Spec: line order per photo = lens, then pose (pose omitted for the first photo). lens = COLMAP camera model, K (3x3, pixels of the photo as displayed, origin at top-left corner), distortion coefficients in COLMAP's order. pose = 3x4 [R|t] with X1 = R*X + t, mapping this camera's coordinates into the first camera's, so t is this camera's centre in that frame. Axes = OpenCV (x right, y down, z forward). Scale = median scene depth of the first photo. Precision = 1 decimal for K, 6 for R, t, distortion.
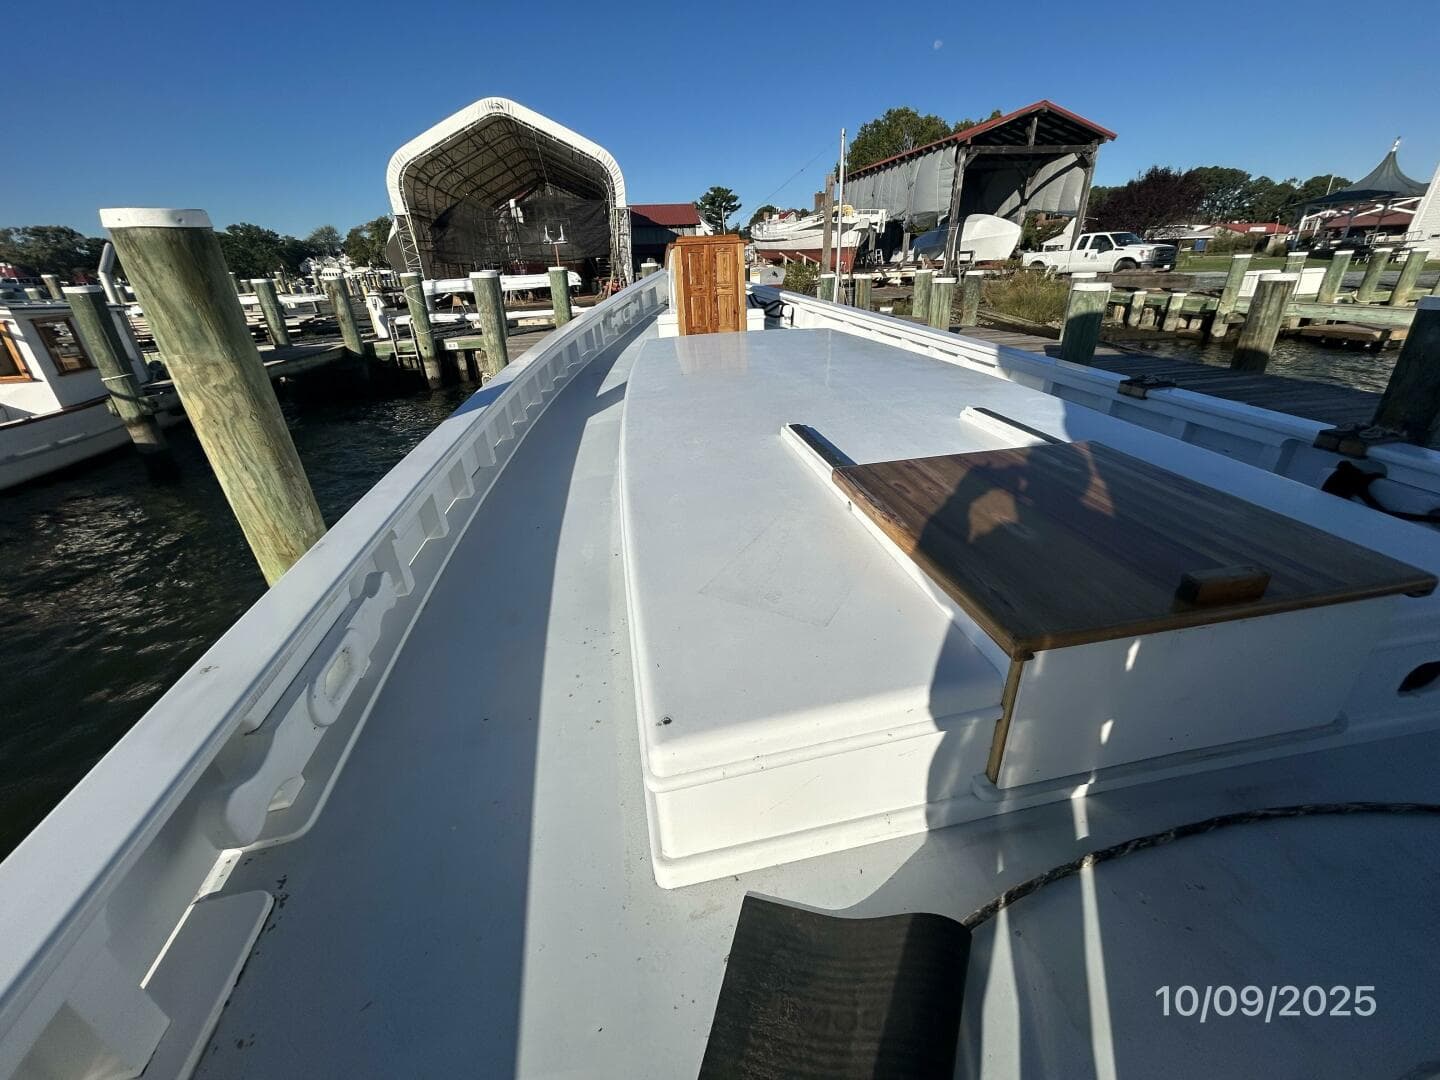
lens RADIAL K [[566.4, 0, 720.0], [0, 566.4, 540.0], [0, 0, 1]] dist [0.000563, 0.000633]
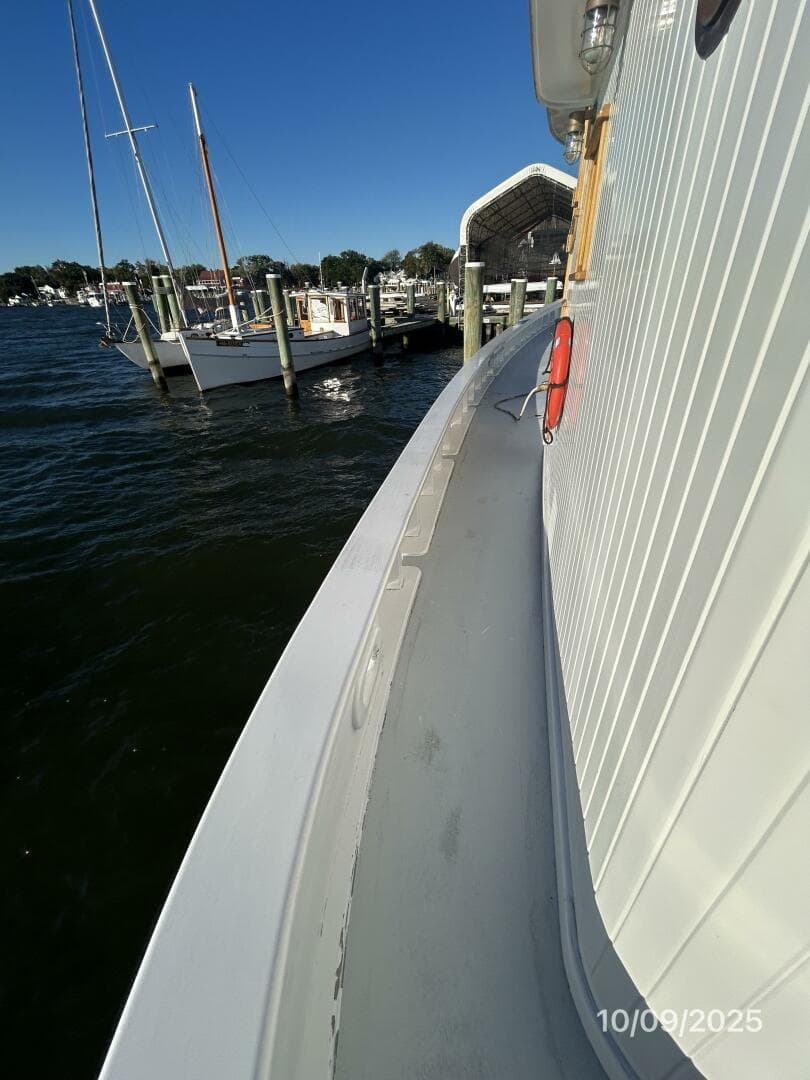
lens RADIAL K [[429.8, 0, 405.0], [0, 429.8, 540.0], [0, 0, 1]] dist [-0.005443, -0.000122]
pose [[0.868559, 0.258226, -0.422995, 0.054352], [-0.215709, 0.965416, 0.146431, 0.129681], [0.446178, -0.035940, 0.894222, -0.262850]]
